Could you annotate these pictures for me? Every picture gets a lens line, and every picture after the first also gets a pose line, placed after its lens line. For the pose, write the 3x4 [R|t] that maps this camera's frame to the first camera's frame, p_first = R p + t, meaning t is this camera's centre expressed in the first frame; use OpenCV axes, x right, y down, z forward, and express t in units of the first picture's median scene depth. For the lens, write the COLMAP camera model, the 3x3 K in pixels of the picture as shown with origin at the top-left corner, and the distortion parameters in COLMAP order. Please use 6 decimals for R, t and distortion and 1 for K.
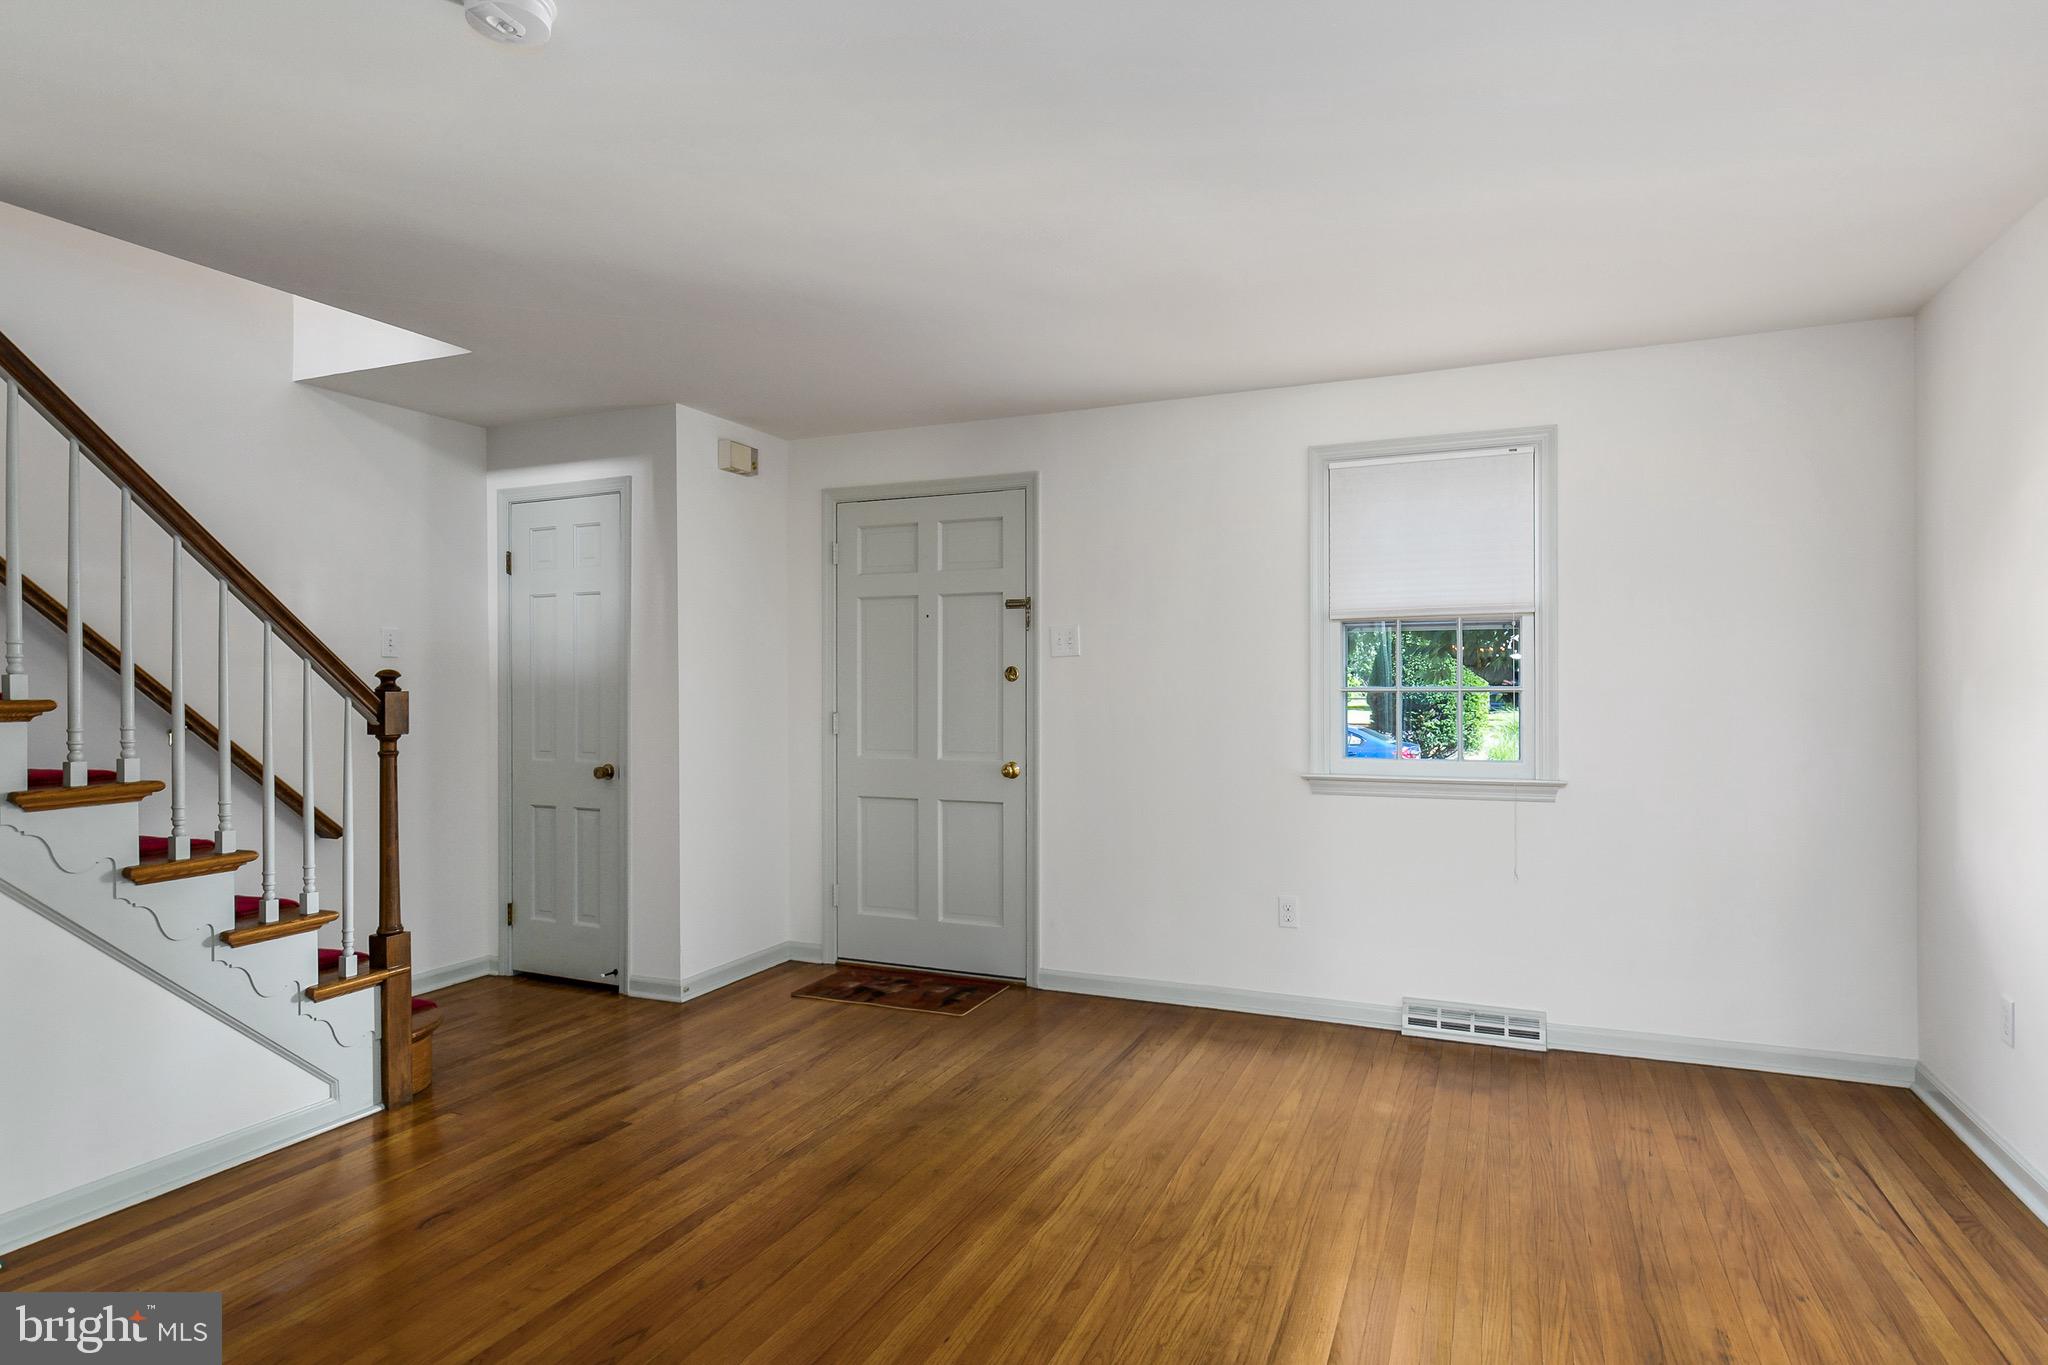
lens RADIAL K [[1098.8, 0, 1024.0], [0, 1098.8, 682.5], [0, 0, 1]] dist [0.017184, 0.000429]
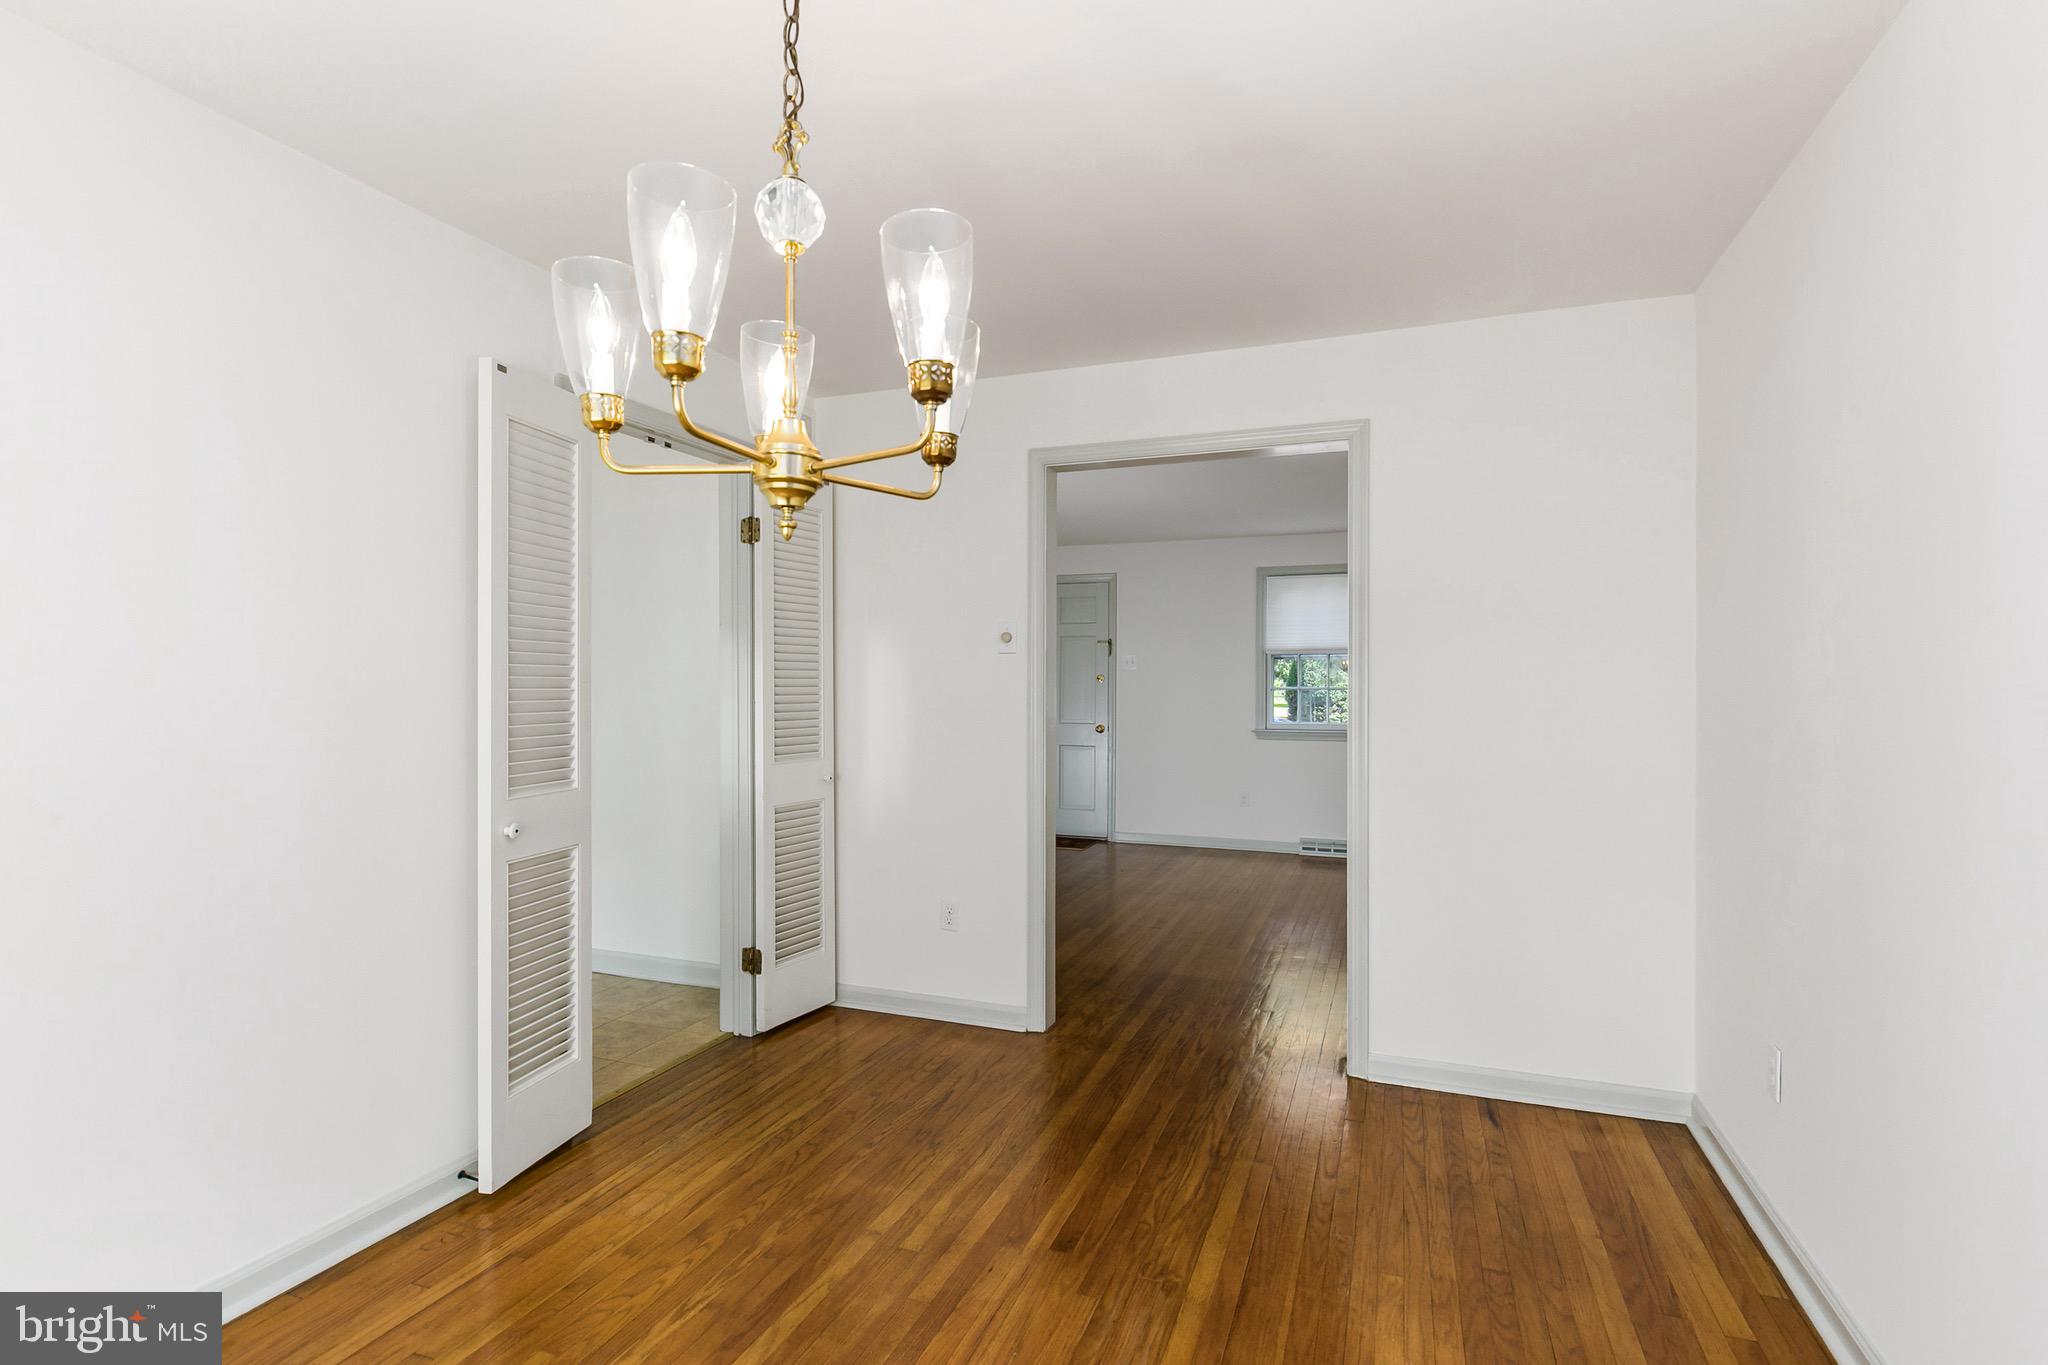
lens RADIAL K [[977.8, 0, 1024.0], [0, 977.8, 682.5], [0, 0, 1]] dist [-0.000071, -0.000009]
pose [[0.999229, 0.001586, 0.039222, -0.262079], [-0.001528, 0.999998, -0.001507, 0.001623], [-0.039225, 0.001446, 0.999229, -0.869260]]
